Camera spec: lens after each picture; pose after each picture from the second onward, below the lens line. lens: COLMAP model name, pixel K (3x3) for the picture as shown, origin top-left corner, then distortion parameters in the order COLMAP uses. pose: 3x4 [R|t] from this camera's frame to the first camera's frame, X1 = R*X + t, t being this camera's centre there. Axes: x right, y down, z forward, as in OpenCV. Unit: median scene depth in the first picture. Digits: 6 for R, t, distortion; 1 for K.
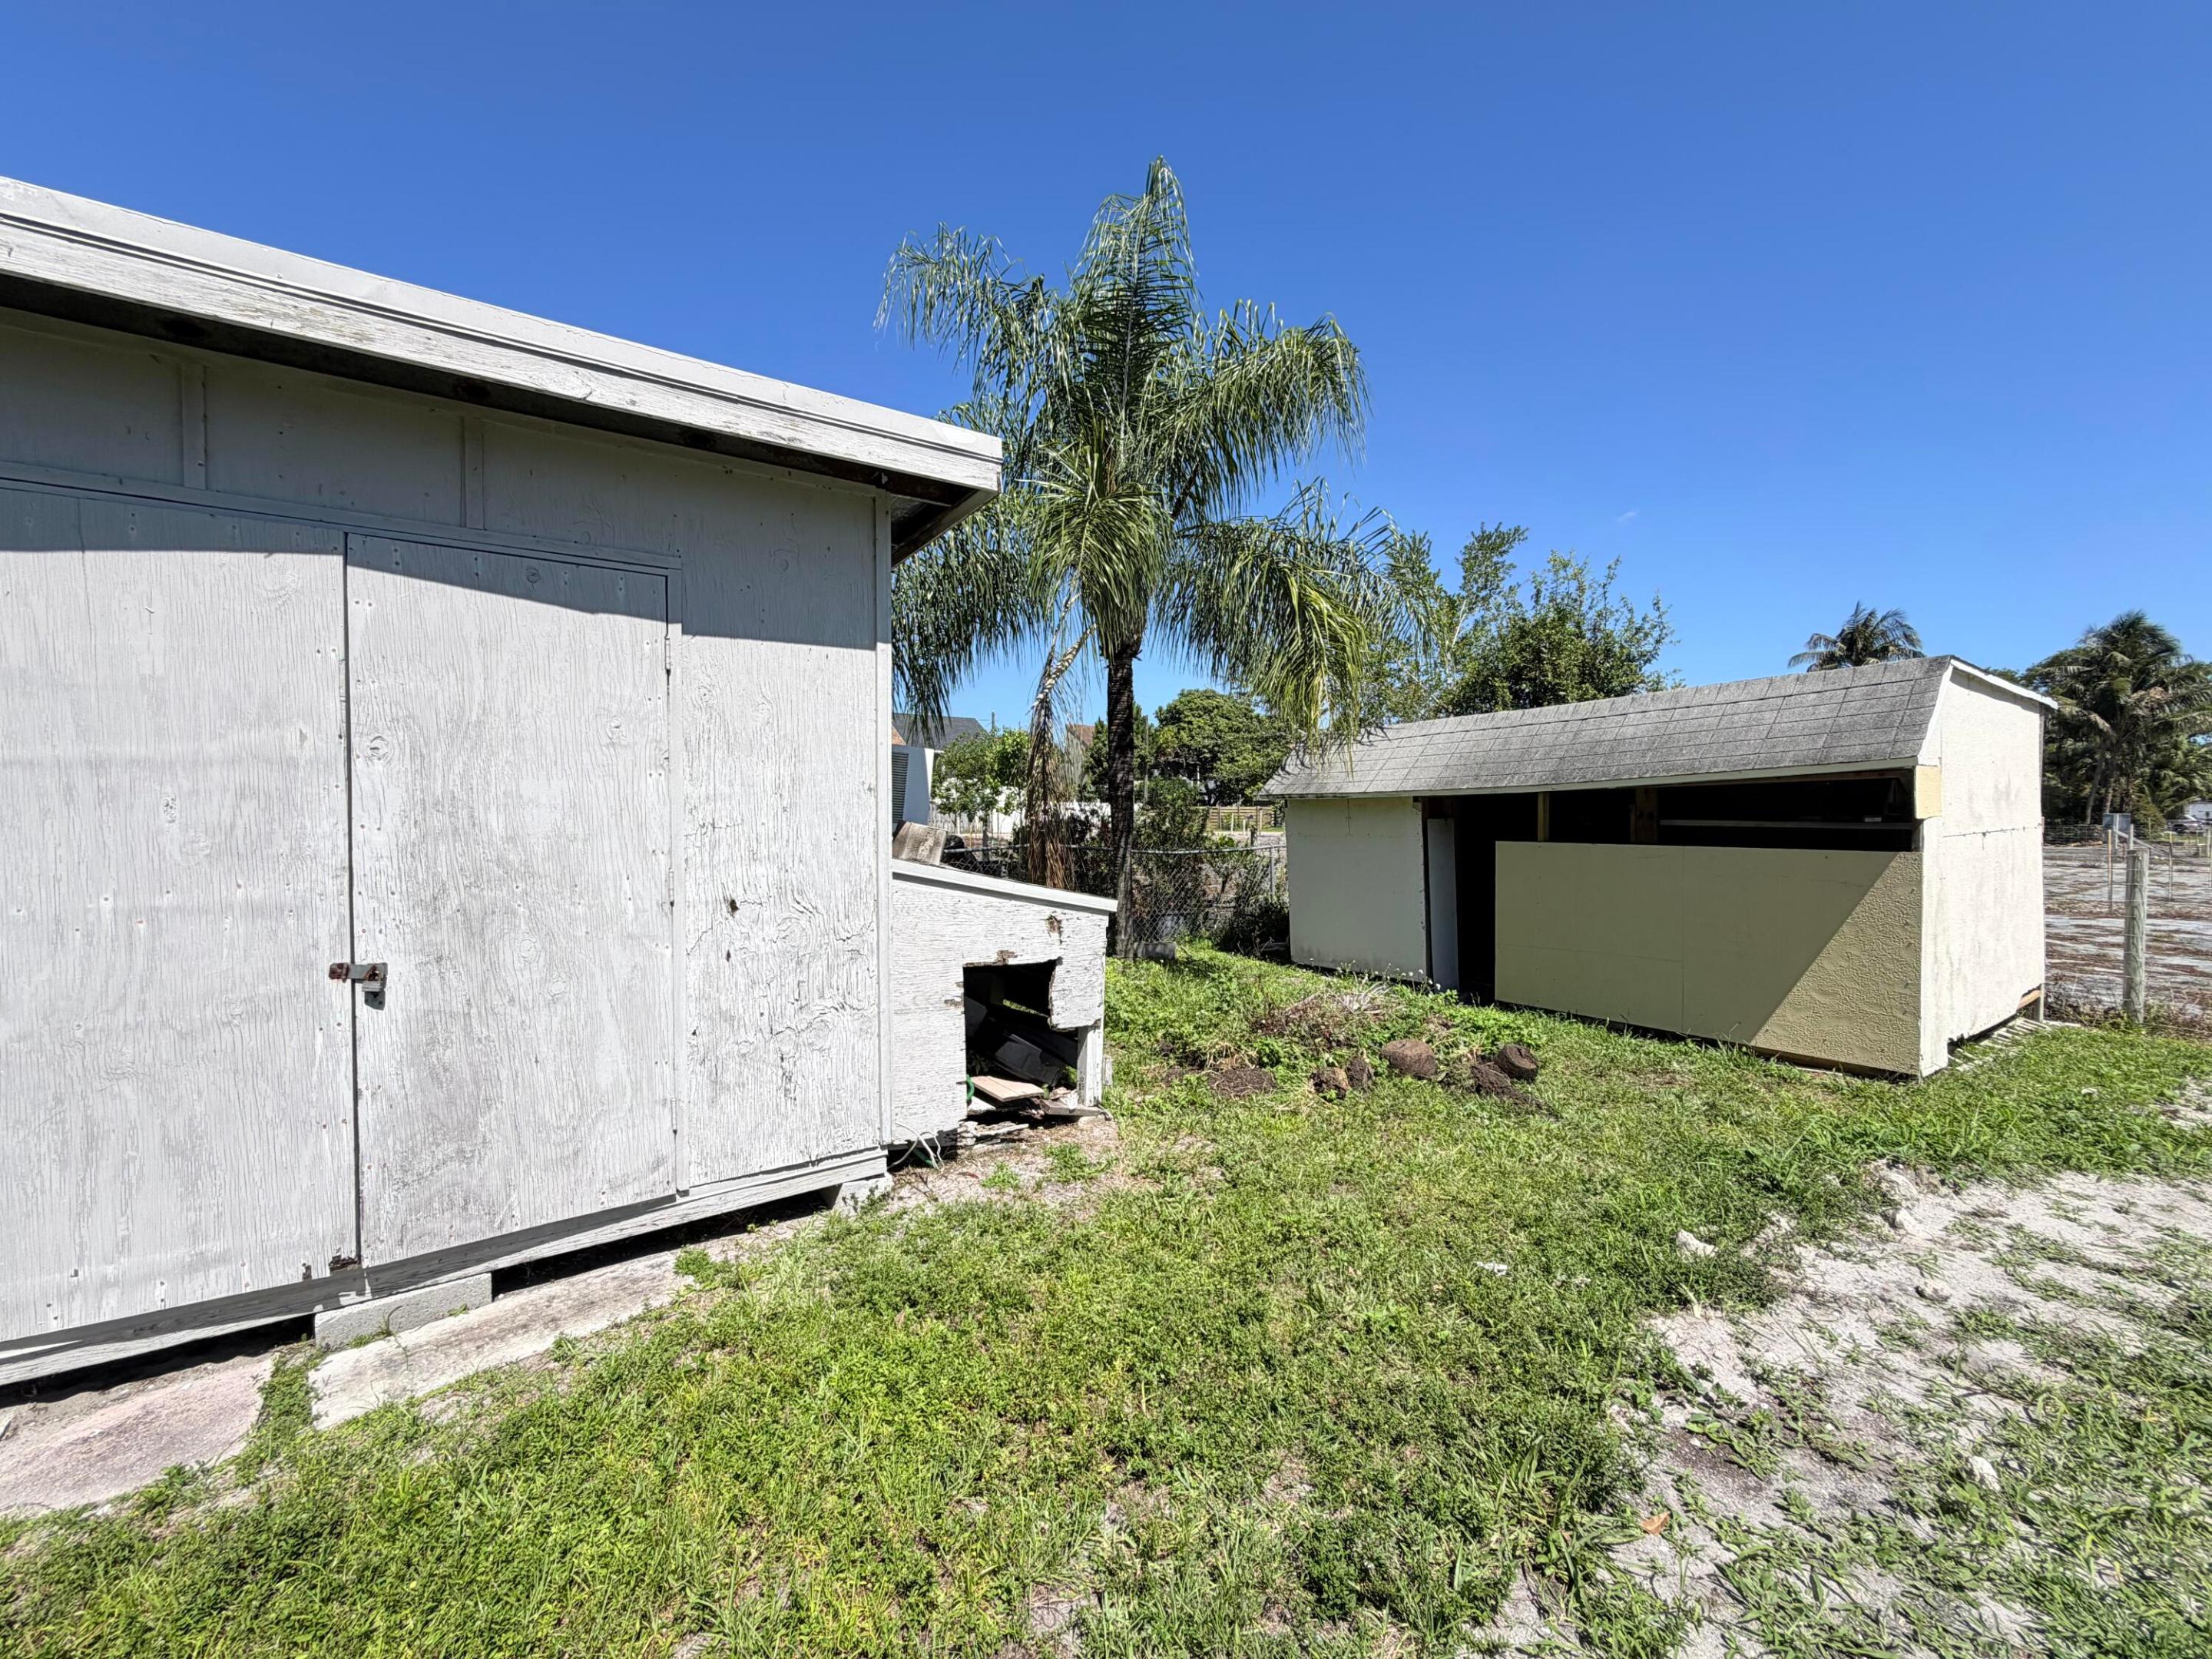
lens RADIAL K [[880.9, 0, 1106.7], [0, 880.9, 815.9], [0, 0, 1]] dist [-0.000830, 0.000226]
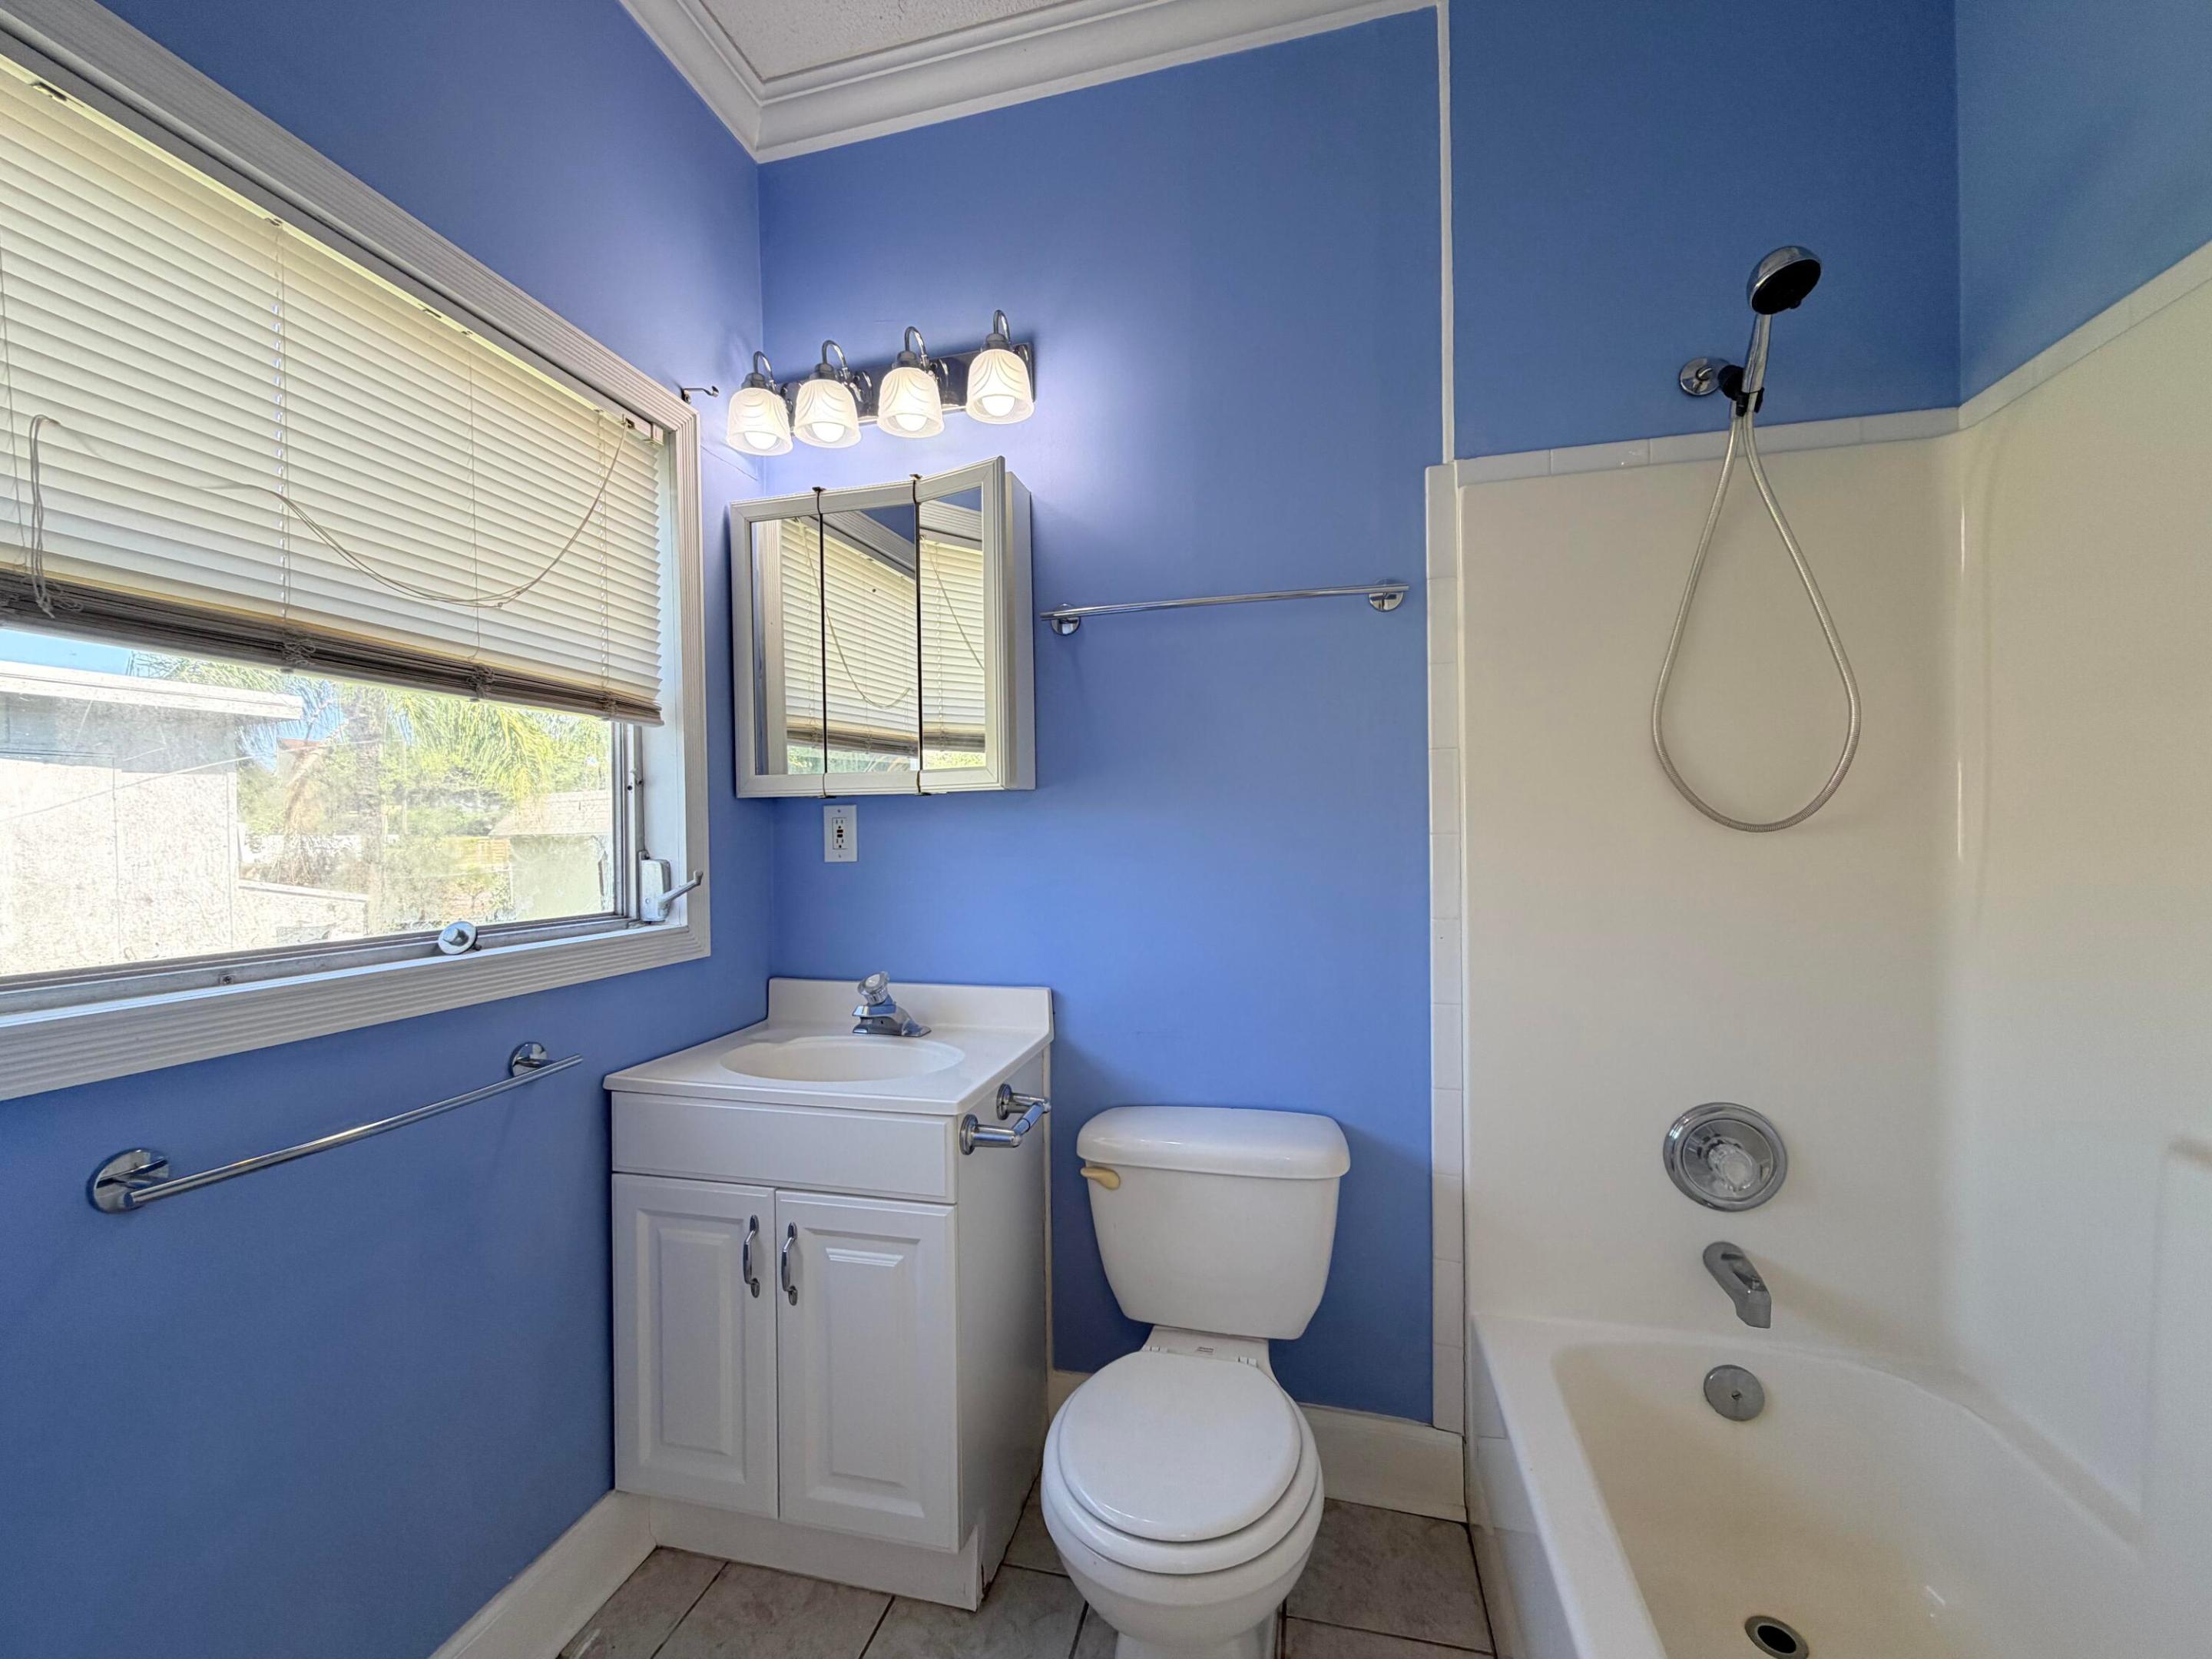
lens RADIAL K [[880.9, 0, 1101.7], [0, 880.9, 835.3], [0, 0, 1]] dist [-0.000830, 0.000226]
pose [[0.756523, -0.025716, 0.653461, -0.002243], [0.028742, 0.999568, 0.006061, -0.000415], [-0.653335, 0.014196, 0.756936, -0.104030]]
